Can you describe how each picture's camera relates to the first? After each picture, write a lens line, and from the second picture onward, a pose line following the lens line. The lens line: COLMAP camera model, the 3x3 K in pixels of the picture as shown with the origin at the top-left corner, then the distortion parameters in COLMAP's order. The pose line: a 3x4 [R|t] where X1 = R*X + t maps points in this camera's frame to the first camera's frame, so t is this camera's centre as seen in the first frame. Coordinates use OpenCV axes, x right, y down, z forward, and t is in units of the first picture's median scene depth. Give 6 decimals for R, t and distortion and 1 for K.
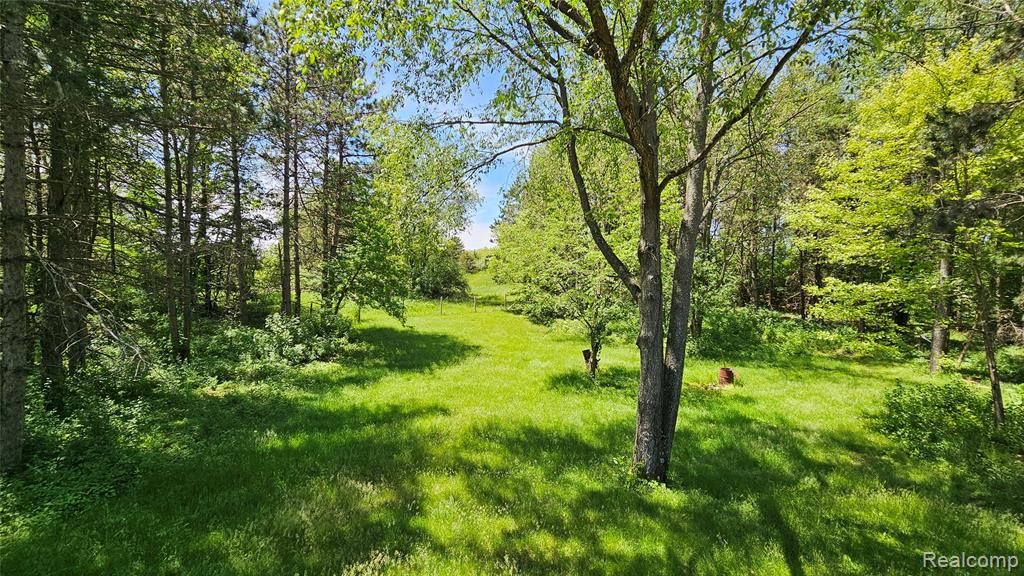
lens RADIAL K [[421.4, 0, 512.0], [0, 421.4, 288.0], [0, 0, 1]] dist [0.000421, 0.000084]
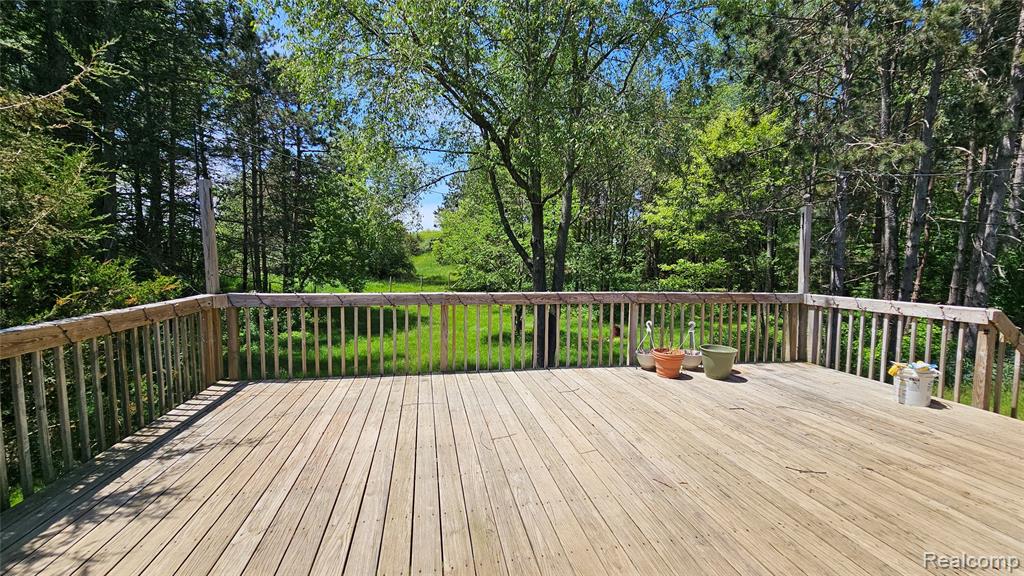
lens RADIAL K [[421.4, 0, 512.0], [0, 421.4, 288.0], [0, 0, 1]] dist [0.000421, 0.000084]
pose [[0.991126, -0.013497, 0.132236, 0.002754], [0.007731, 0.999001, 0.044022, 0.005239], [-0.132698, -0.042609, 0.990240, -0.190923]]
